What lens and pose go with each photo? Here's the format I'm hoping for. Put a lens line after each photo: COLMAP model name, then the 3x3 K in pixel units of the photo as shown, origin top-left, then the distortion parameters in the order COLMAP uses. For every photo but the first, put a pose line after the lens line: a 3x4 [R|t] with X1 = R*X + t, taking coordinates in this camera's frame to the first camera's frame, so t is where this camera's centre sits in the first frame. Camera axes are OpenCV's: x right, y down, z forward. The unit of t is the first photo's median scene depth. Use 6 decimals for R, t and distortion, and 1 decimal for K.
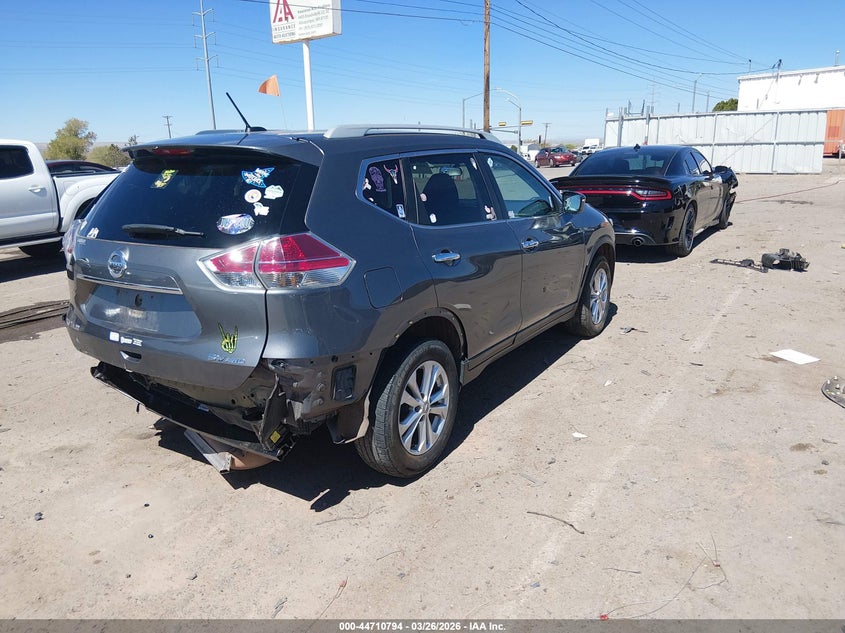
lens RADIAL K [[656.1, 0, 426.6], [0, 656.1, 317.1], [0, 0, 1]] dist [0.038695, -0.015081]
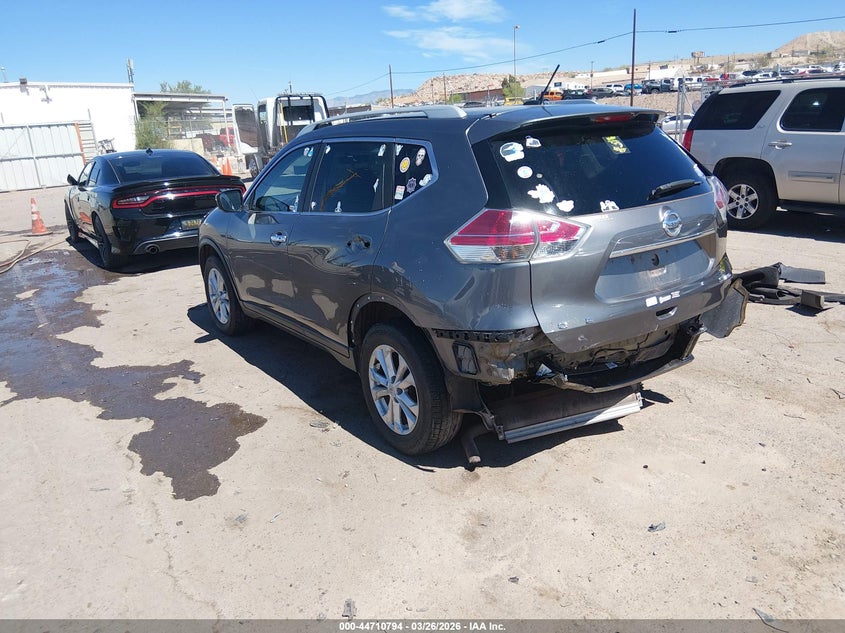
lens RADIAL K [[656.1, 0, 421.9], [0, 656.1, 317.2], [0, 0, 1]] dist [0.038695, -0.015081]
pose [[0.383783, -0.271884, 0.882491, -1.154594], [0.296785, 0.941287, 0.160930, -0.163904], [-0.874431, 0.200147, 0.441941, 0.674239]]
